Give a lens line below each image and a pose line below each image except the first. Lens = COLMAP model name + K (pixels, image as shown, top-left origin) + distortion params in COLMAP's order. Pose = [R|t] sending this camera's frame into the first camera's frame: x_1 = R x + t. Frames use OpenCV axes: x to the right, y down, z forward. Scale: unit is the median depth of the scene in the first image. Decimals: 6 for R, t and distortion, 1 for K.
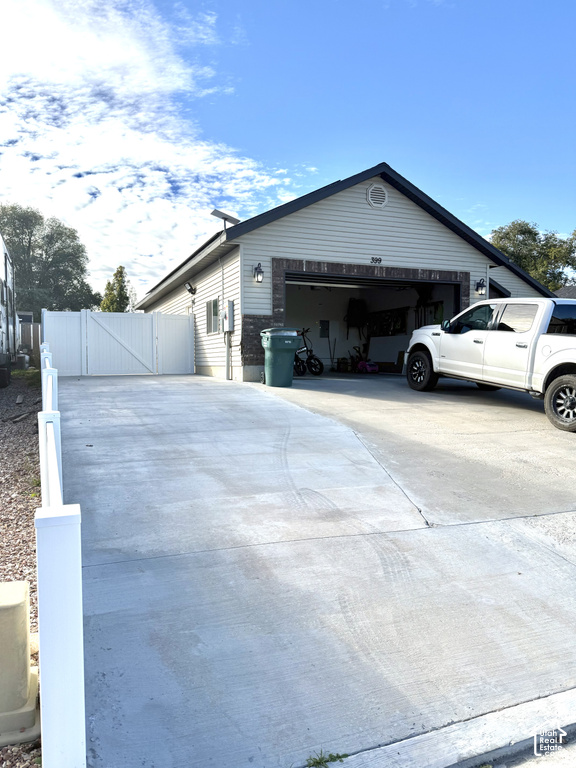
lens RADIAL K [[544.6, 0, 286.6], [0, 544.6, 382.7], [0, 0, 1]] dist [0.056580, -0.086667]
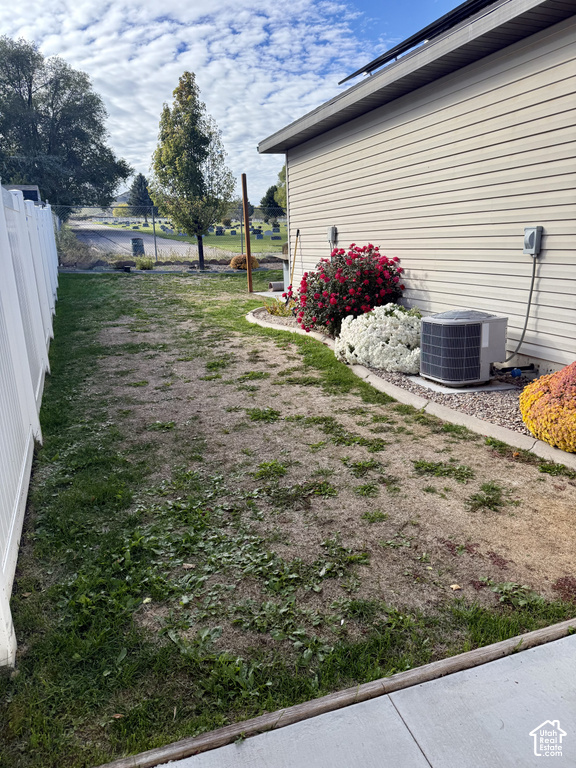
lens RADIAL K [[544.6, 0, 286.6], [0, 544.6, 382.7], [0, 0, 1]] dist [0.056580, -0.086667]
pose [[0.998146, -0.021968, -0.056759, -0.075830], [0.033991, 0.974804, 0.220459, -0.019051], [0.050486, -0.221980, 0.973743, 0.184155]]
